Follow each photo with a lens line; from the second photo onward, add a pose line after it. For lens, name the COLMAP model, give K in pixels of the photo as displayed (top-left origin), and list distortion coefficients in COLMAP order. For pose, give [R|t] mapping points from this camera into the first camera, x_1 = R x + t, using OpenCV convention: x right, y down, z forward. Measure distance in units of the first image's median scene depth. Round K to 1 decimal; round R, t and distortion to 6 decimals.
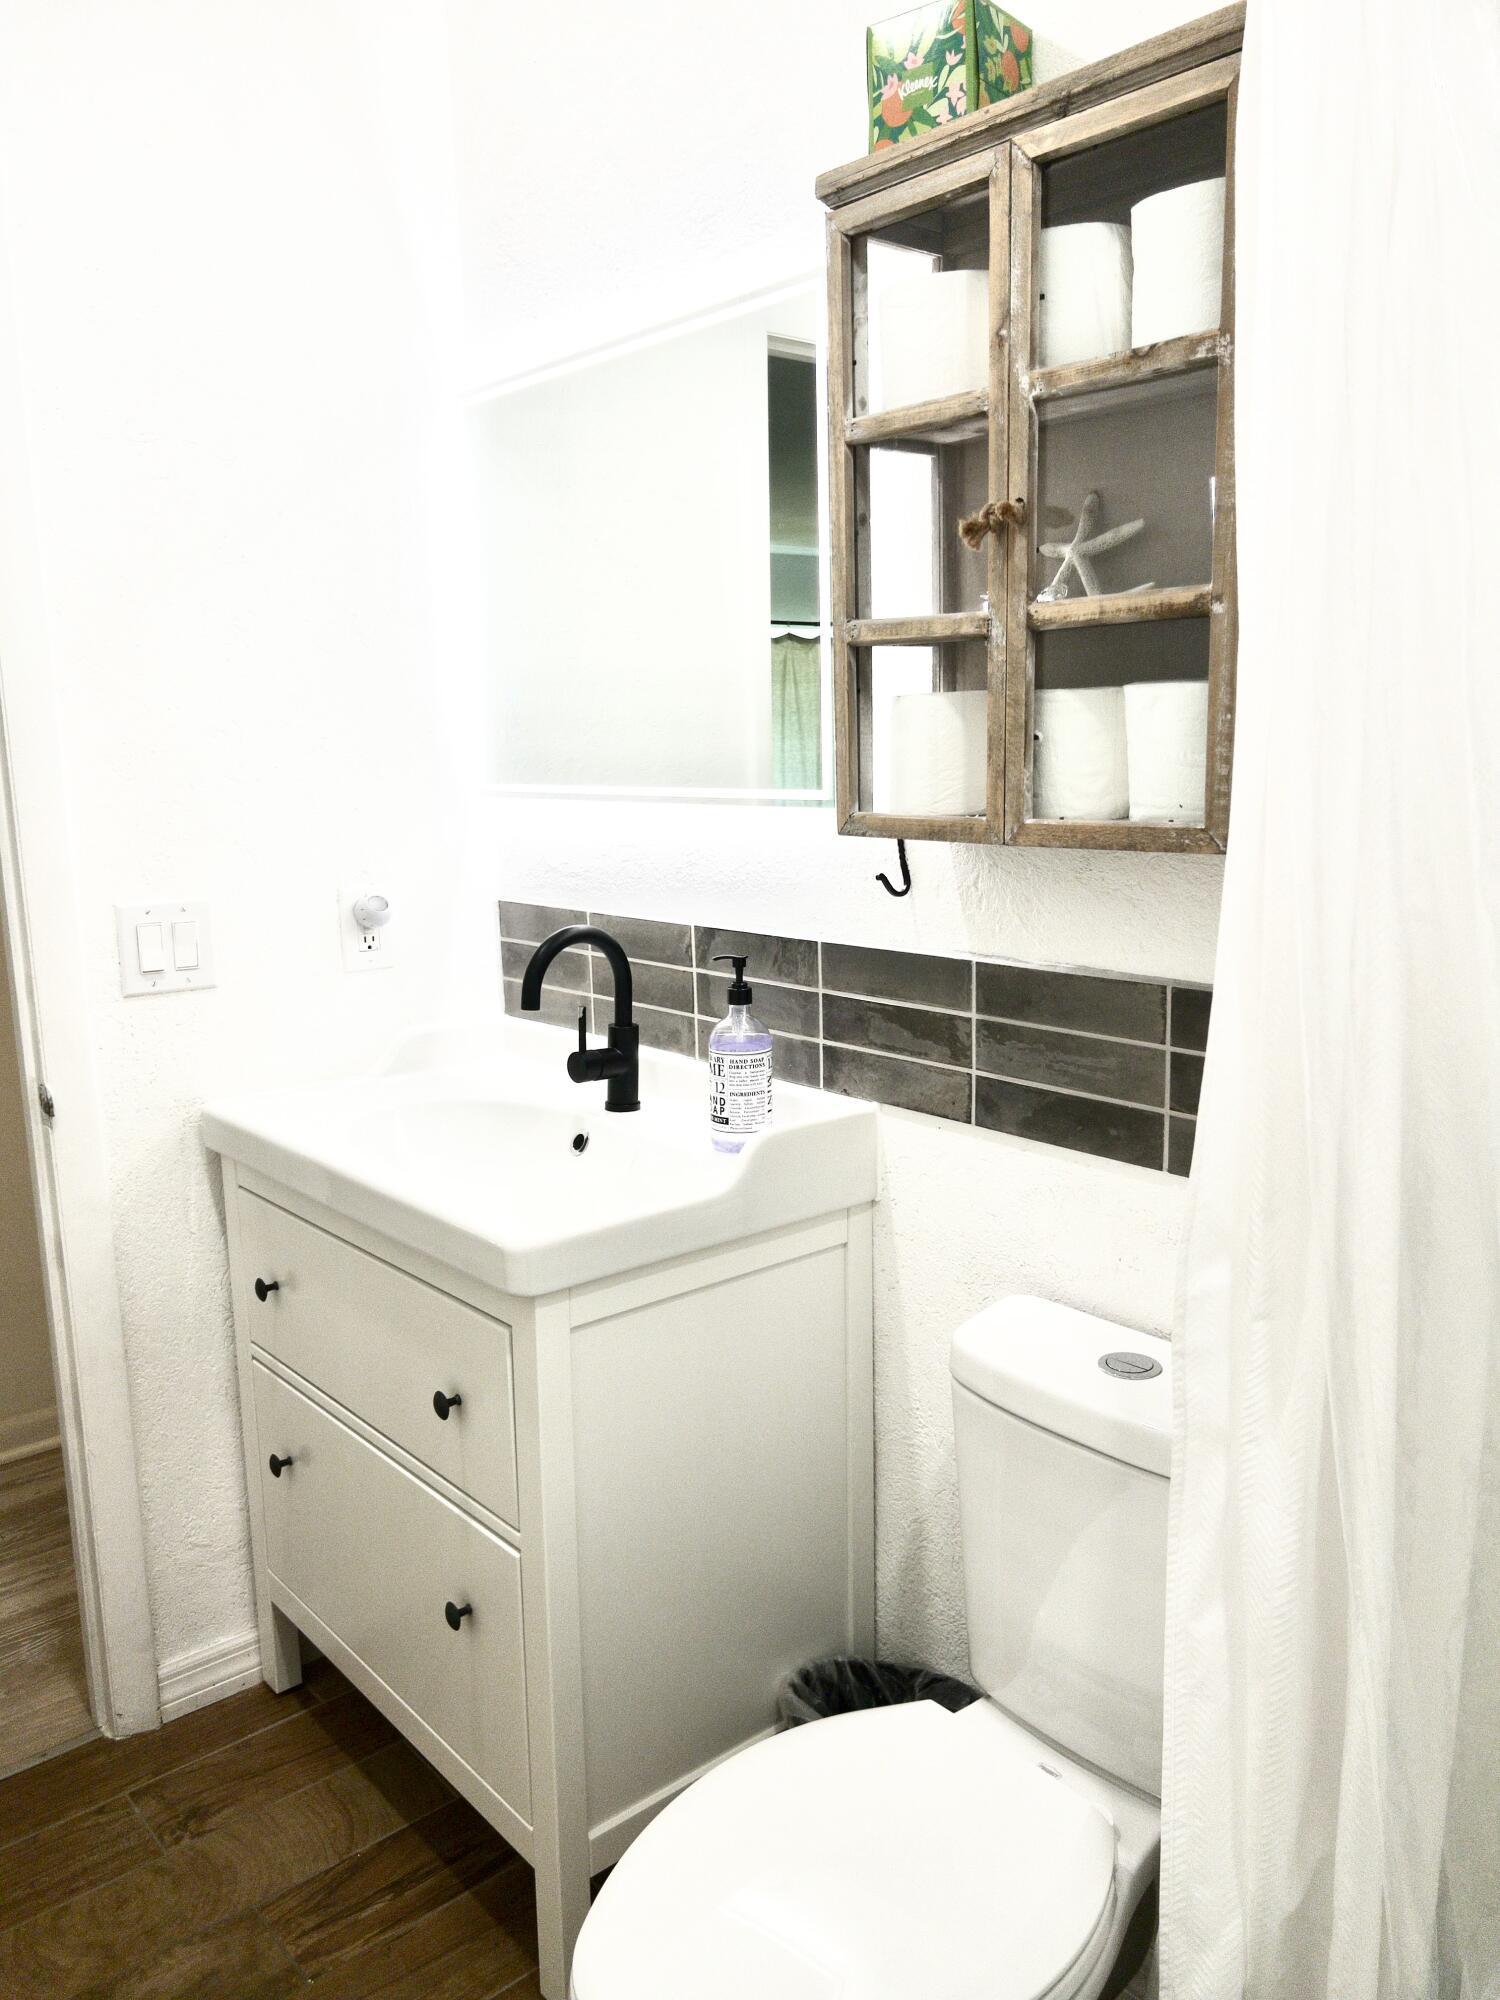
lens RADIAL K [[1528.9, 0, 750.0], [0, 1528.9, 1000.0], [0, 0, 1]] dist [0.081625, -0.097487]
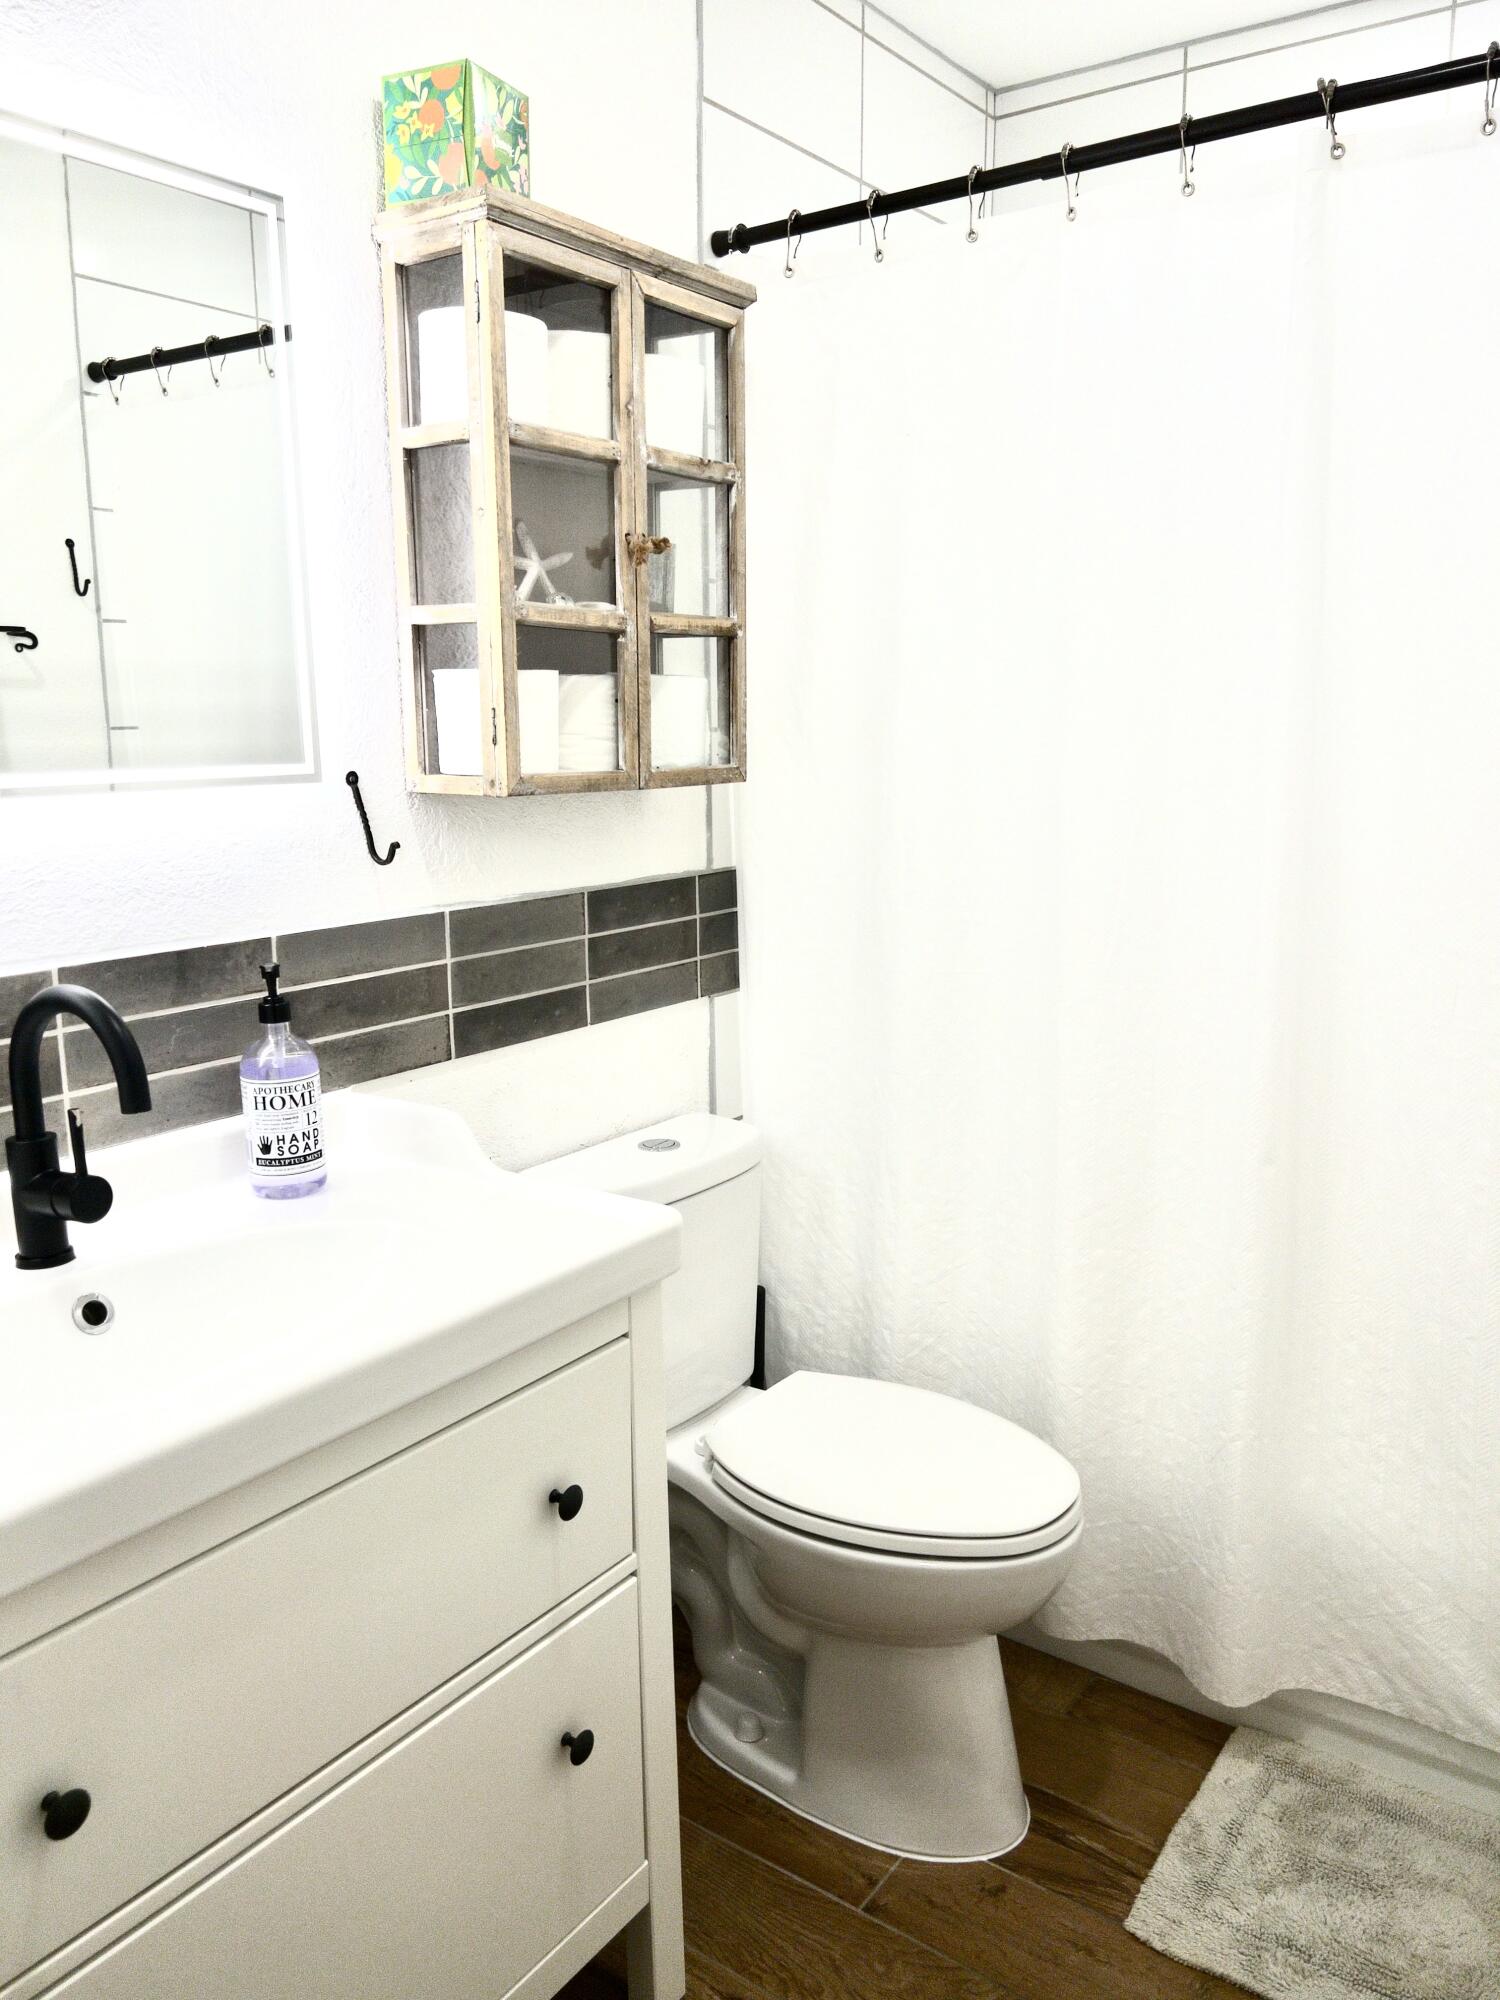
lens RADIAL K [[1462.9, 0, 750.6], [0, 1462.9, 957.1], [0, 0, 1]] dist [0.012782, -0.033609]
pose [[-0.226467, -0.147124, 0.962843, -1.012793], [0.167152, 0.967991, 0.187226, -0.169183], [-0.959569, 0.203341, -0.194626, 1.098045]]
